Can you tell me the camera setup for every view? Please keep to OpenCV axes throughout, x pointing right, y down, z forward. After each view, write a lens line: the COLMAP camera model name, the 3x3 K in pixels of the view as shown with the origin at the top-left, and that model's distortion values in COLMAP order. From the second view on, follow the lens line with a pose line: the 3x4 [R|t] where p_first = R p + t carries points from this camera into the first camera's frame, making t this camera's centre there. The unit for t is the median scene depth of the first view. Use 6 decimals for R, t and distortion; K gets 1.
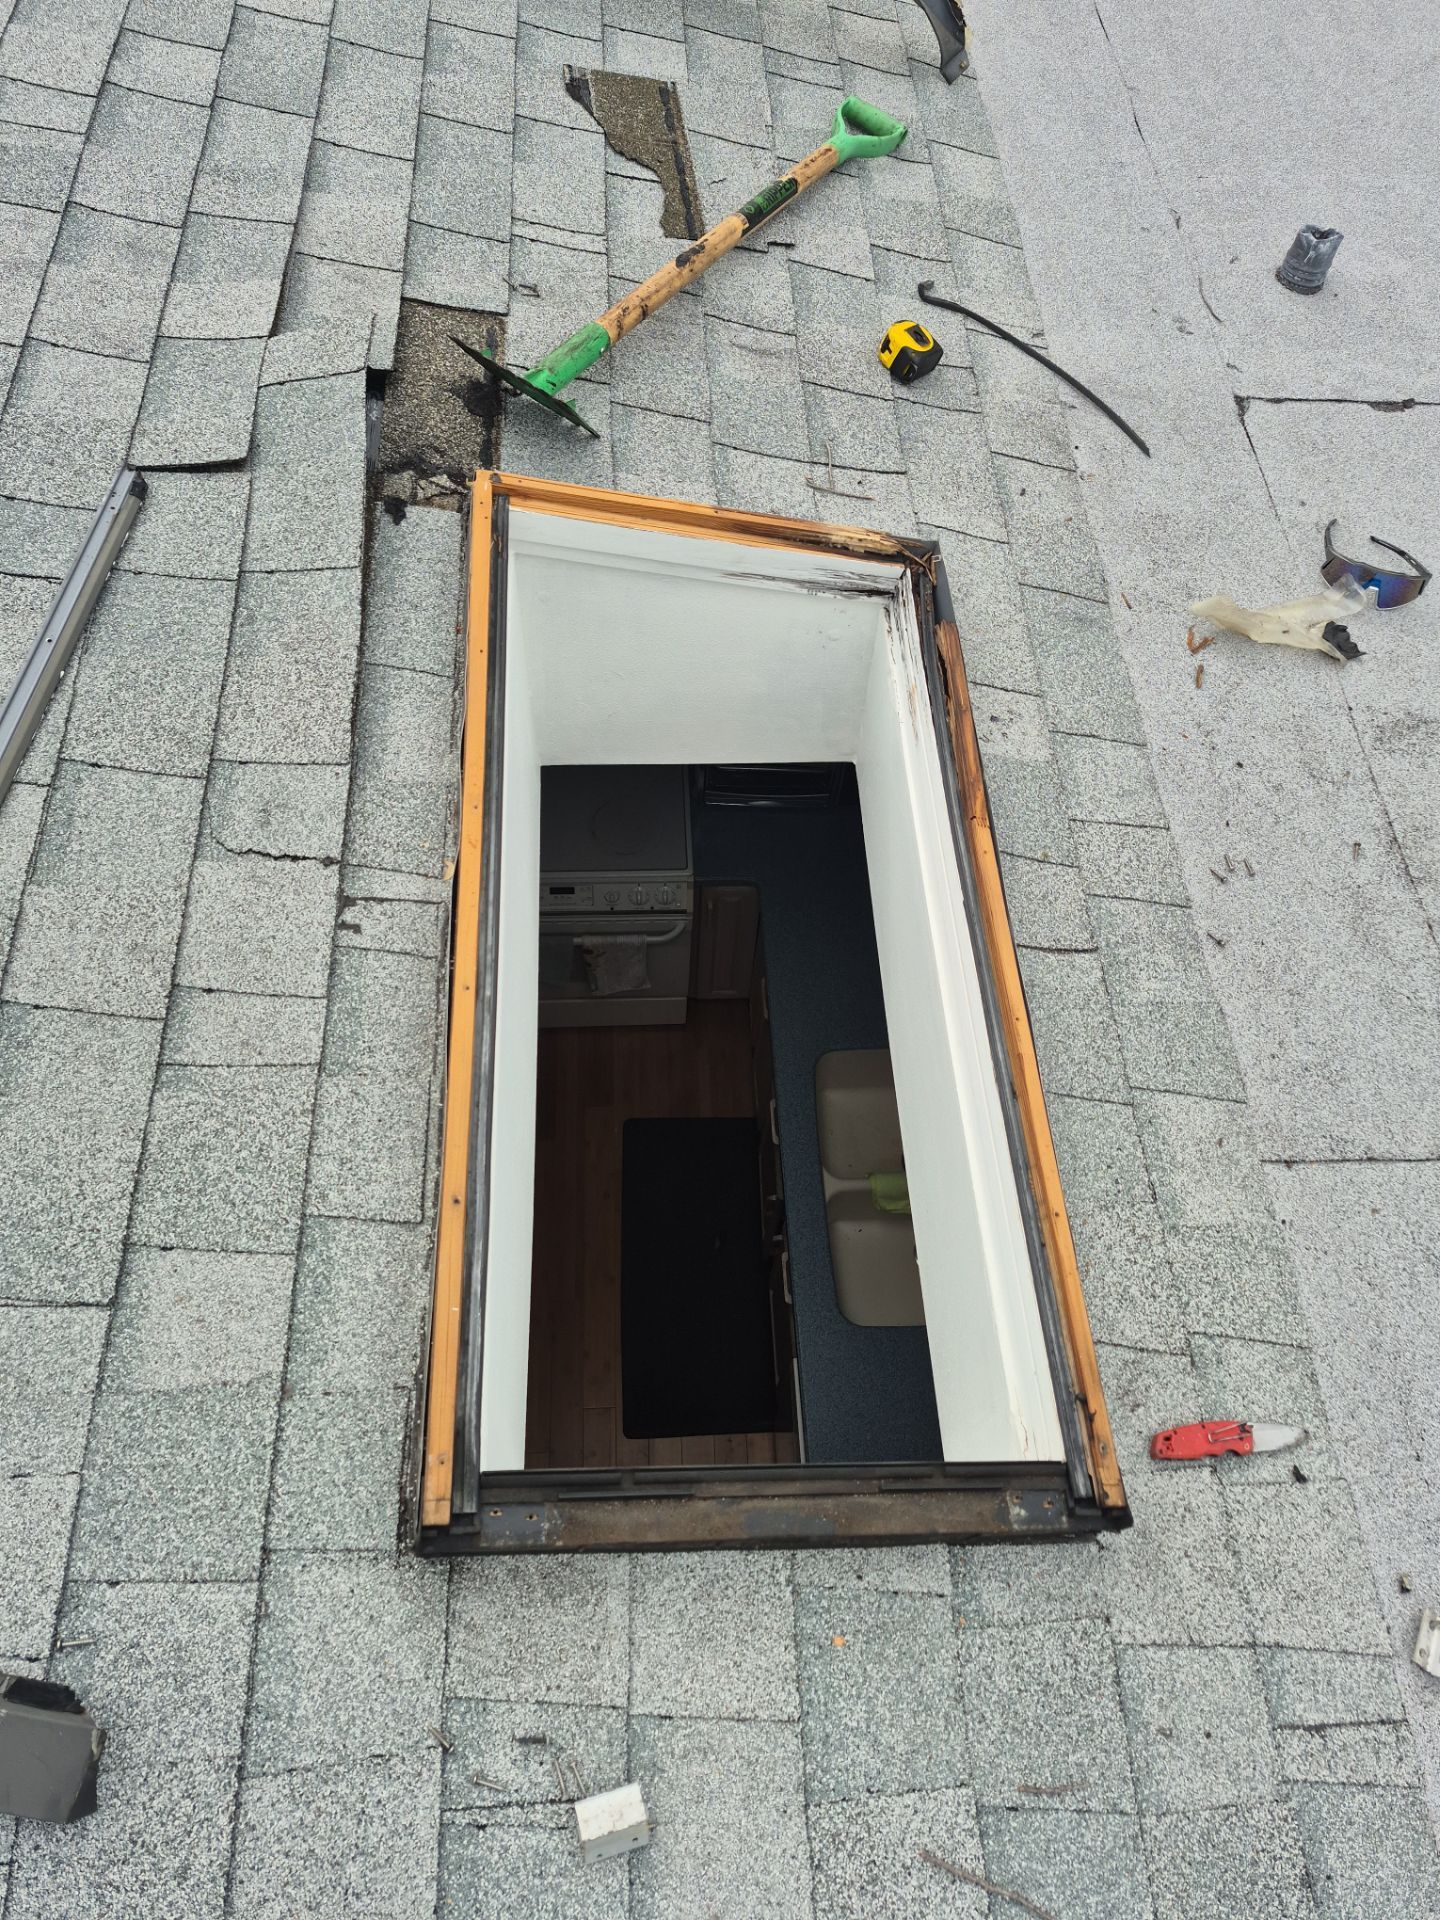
lens RADIAL K [[1340.6, 0, 732.1], [0, 1340.6, 944.1], [0, 0, 1]] dist [0.044772, -0.048695]
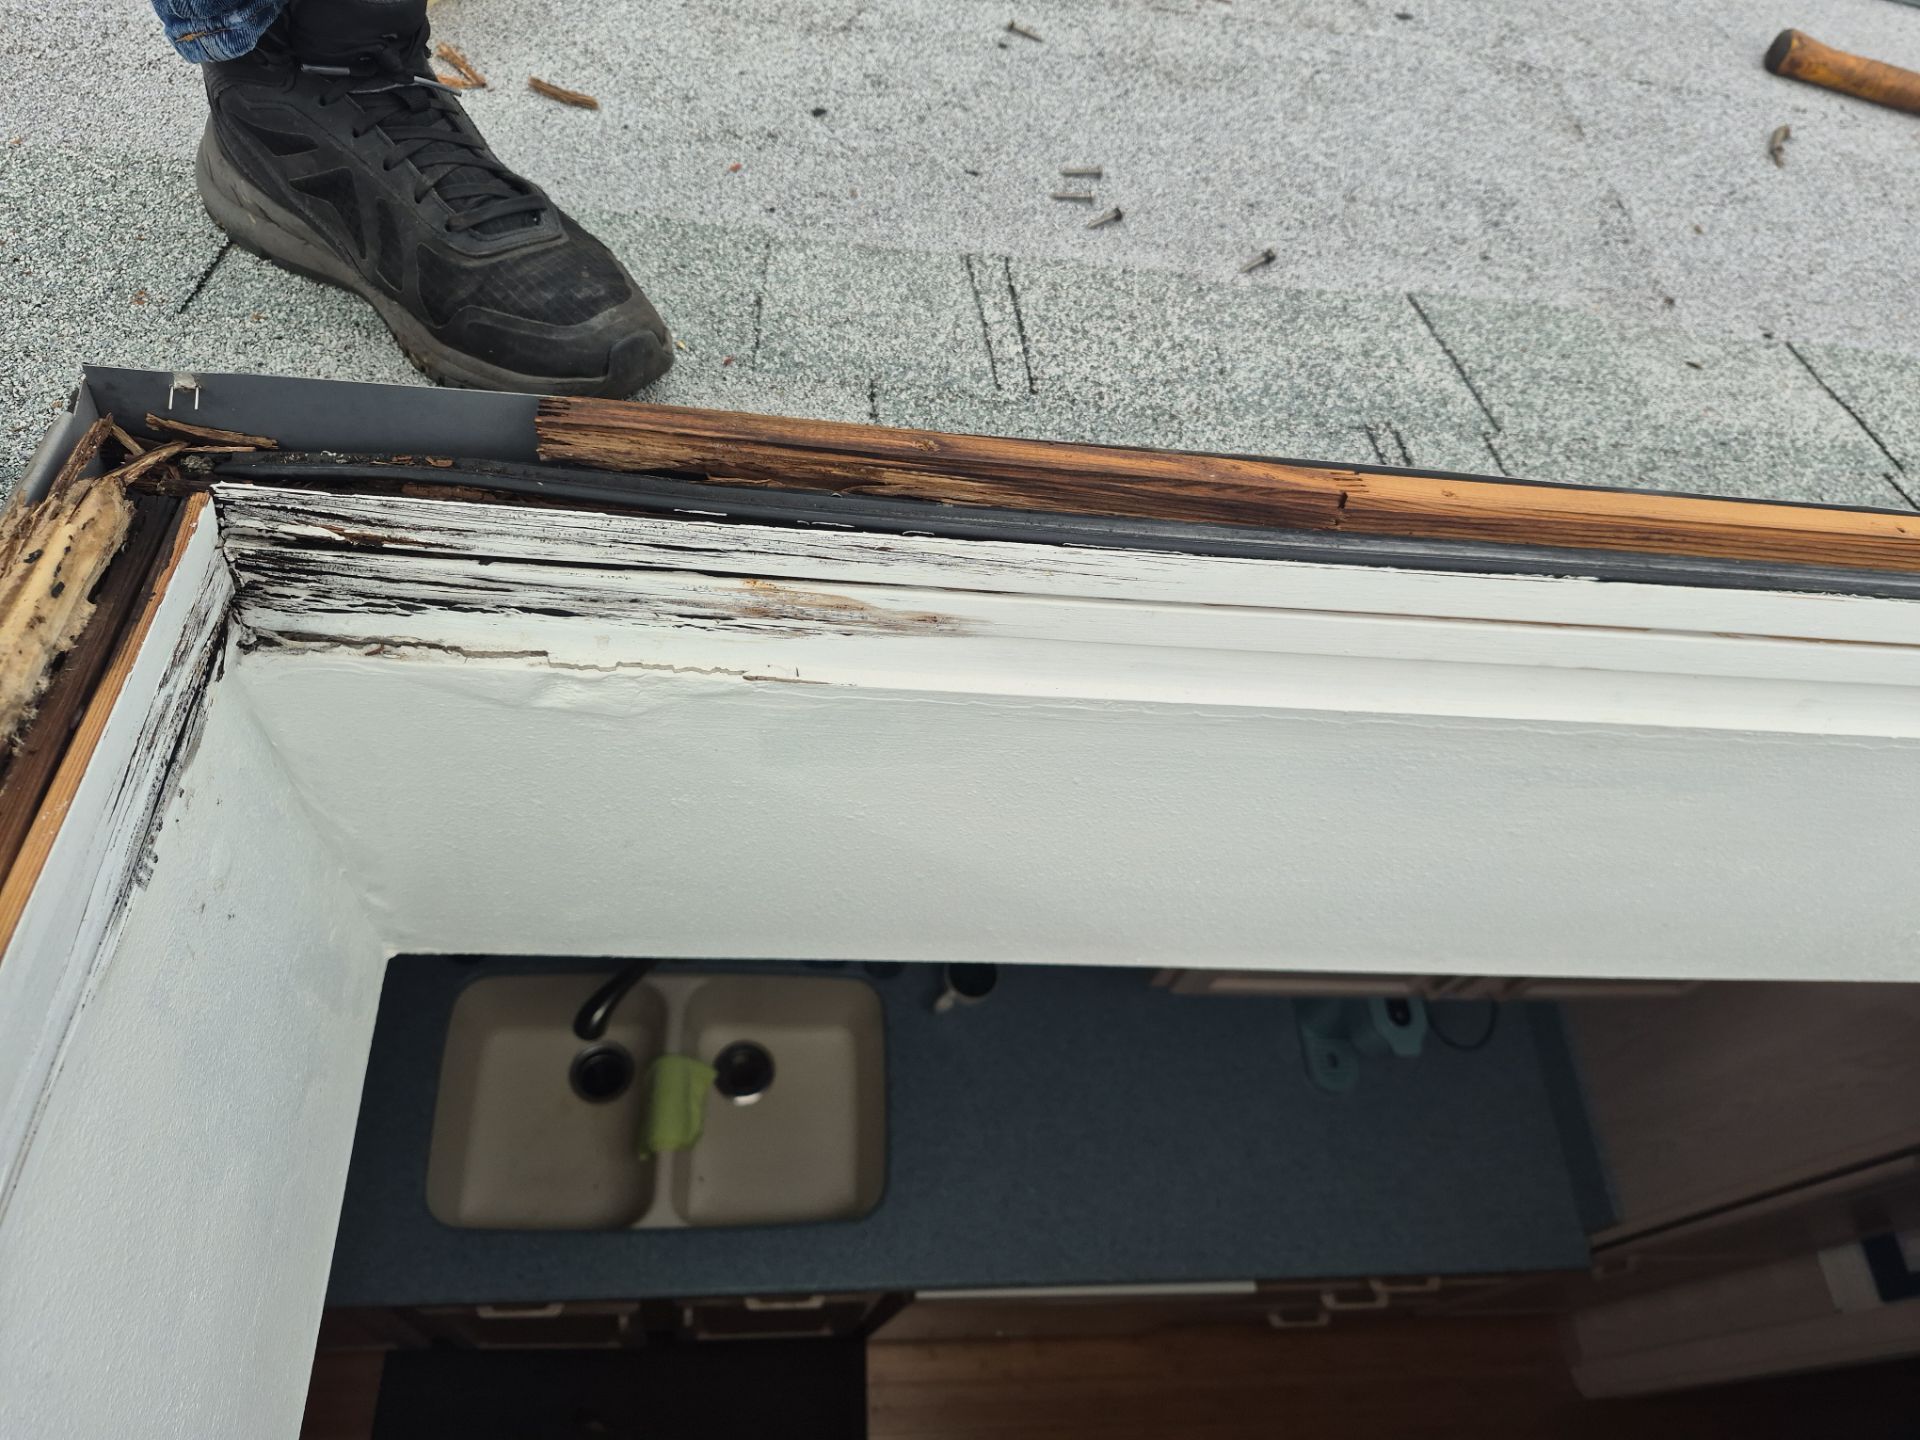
lens RADIAL K [[1344.7, 0, 961.6], [0, 1344.7, 700.0], [0, 0, 1]] dist [0.066776, -0.067524]
pose [[0.017940, -0.879003, 0.476479, -0.039900], [0.764315, 0.319290, 0.560247, -0.433480], [-0.644594, 0.354129, 0.677563, 1.059288]]
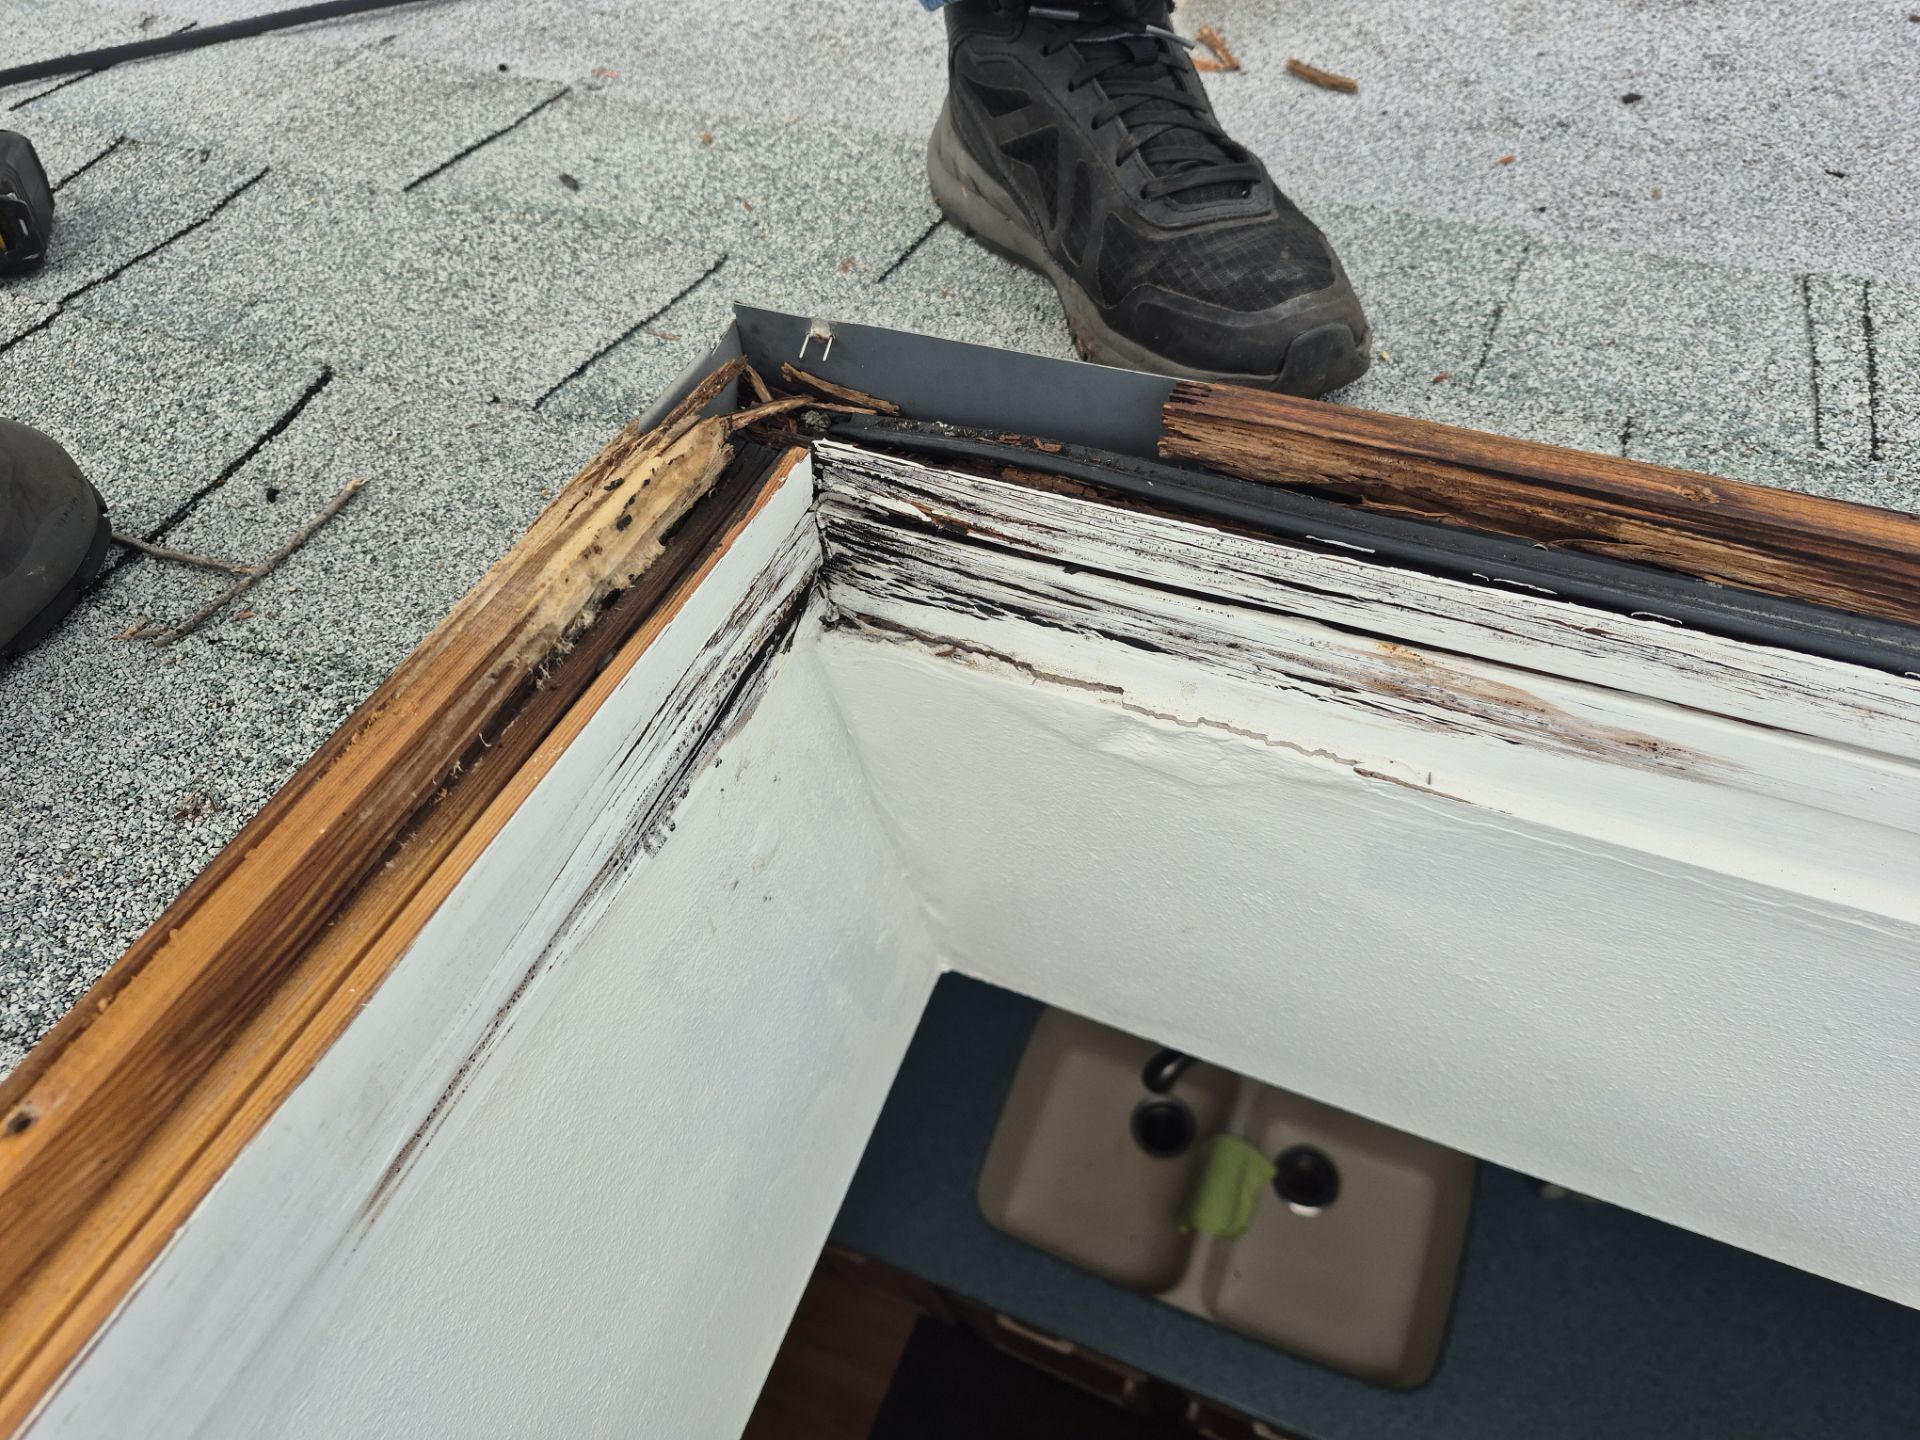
lens RADIAL K [[1344.7, 0, 977.7], [0, 1344.7, 724.8], [0, 0, 1]] dist [0.066776, -0.067524]
pose [[0.411872, -0.820960, 0.395457, 0.012250], [0.846909, 0.505037, 0.166383, -0.384954], [-0.336314, 0.266387, 0.903289, 1.125652]]
